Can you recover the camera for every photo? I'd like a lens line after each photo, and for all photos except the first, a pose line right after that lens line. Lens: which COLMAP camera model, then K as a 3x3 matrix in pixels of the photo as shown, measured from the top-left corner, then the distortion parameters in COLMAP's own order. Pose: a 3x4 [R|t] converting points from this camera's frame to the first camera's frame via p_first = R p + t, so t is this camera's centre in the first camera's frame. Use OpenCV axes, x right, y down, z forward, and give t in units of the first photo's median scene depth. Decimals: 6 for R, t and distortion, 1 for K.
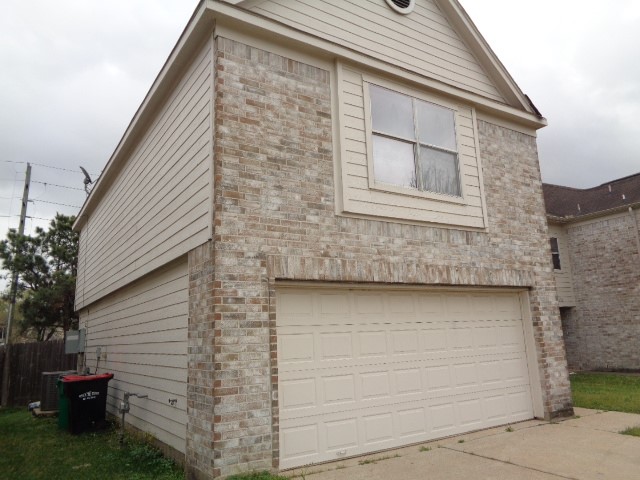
lens RADIAL K [[484.8, 0, 322.0], [0, 484.8, 241.9], [0, 0, 1]] dist [0.007425, 0.003635]
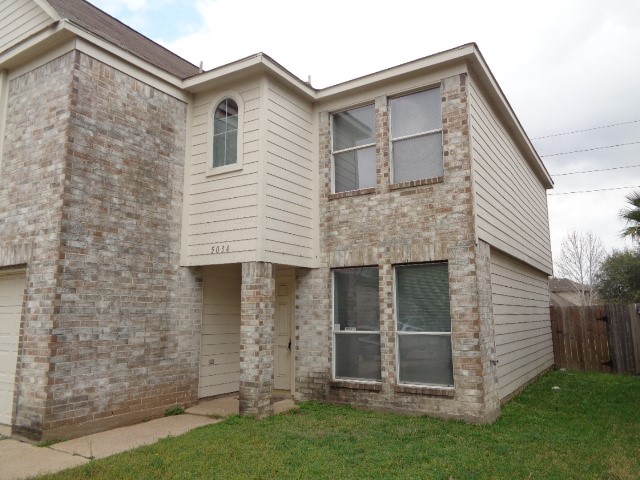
lens RADIAL K [[484.8, 0, 322.4], [0, 484.8, 238.5], [0, 0, 1]] dist [0.007425, 0.003635]
pose [[0.424833, -0.102901, -0.899405, 1.630155], [0.166055, 0.985519, -0.034317, 0.191784], [0.889912, -0.134772, 0.435768, 1.319467]]
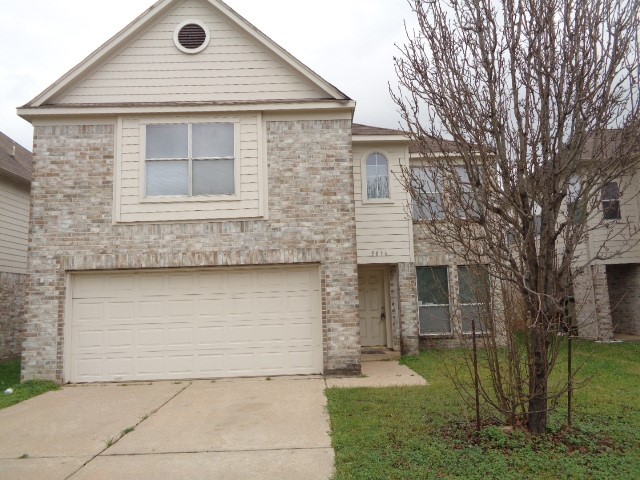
lens RADIAL K [[484.8, 0, 316.0], [0, 484.8, 237.7], [0, 0, 1]] dist [0.007425, 0.003635]
pose [[0.846030, -0.050563, -0.530733, 1.252930], [0.099598, 0.992957, 0.064167, -0.046440], [0.523750, -0.107147, 0.845107, 0.047153]]
